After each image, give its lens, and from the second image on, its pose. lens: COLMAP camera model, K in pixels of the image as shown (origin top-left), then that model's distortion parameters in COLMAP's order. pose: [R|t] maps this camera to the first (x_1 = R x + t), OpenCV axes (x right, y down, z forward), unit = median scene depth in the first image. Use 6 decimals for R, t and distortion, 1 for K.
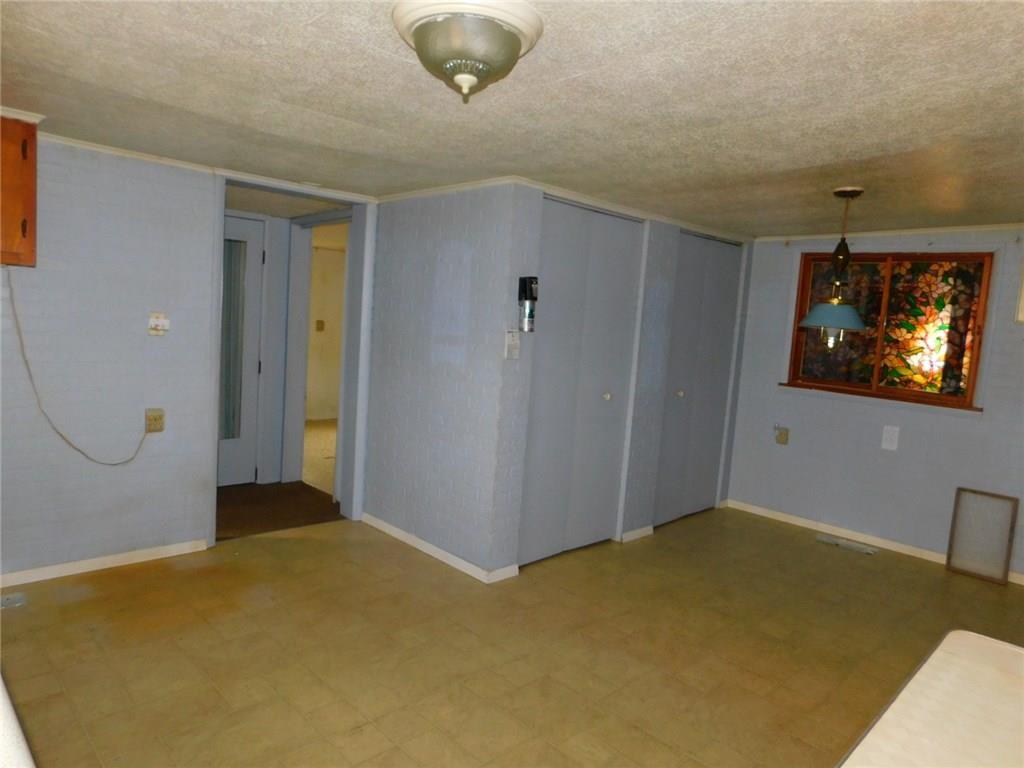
lens RADIAL K [[675.4, 0, 515.1], [0, 675.4, 377.9], [0, 0, 1]] dist [-0.058802, 0.053226]
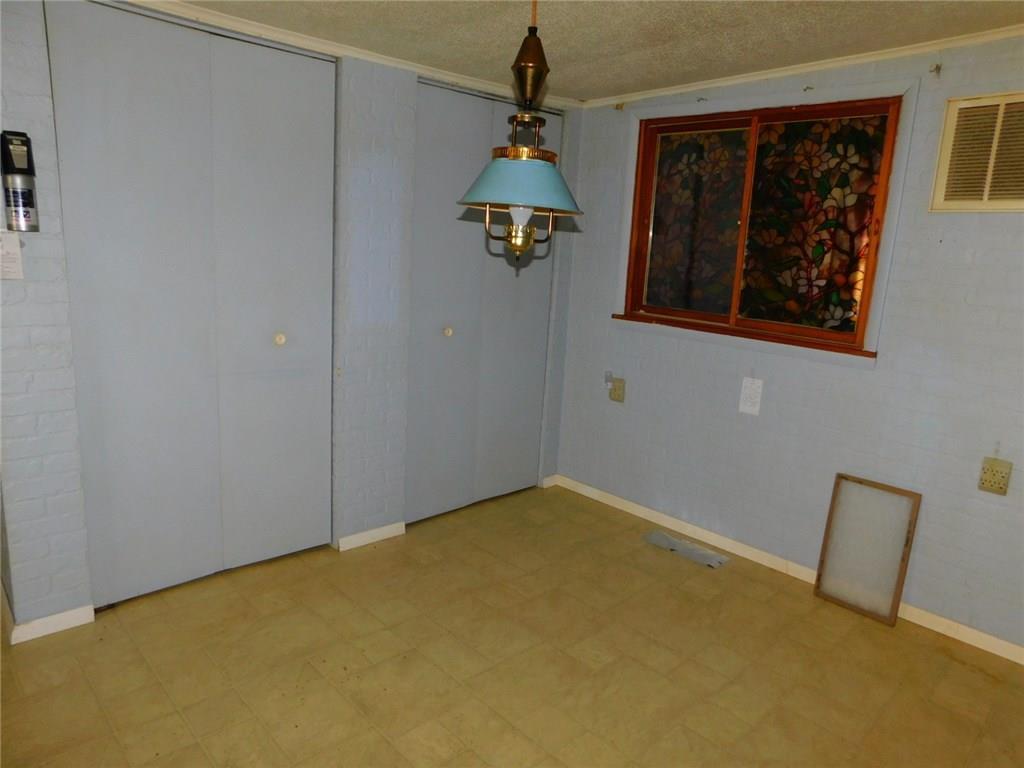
lens RADIAL K [[675.4, 0, 515.1], [0, 675.4, 377.9], [0, 0, 1]] dist [-0.058802, 0.053226]
pose [[0.999712, -0.007953, -0.022658, 0.354727], [0.010141, 0.995121, 0.098136, 0.003919], [0.021767, -0.098337, 0.994915, 0.340273]]
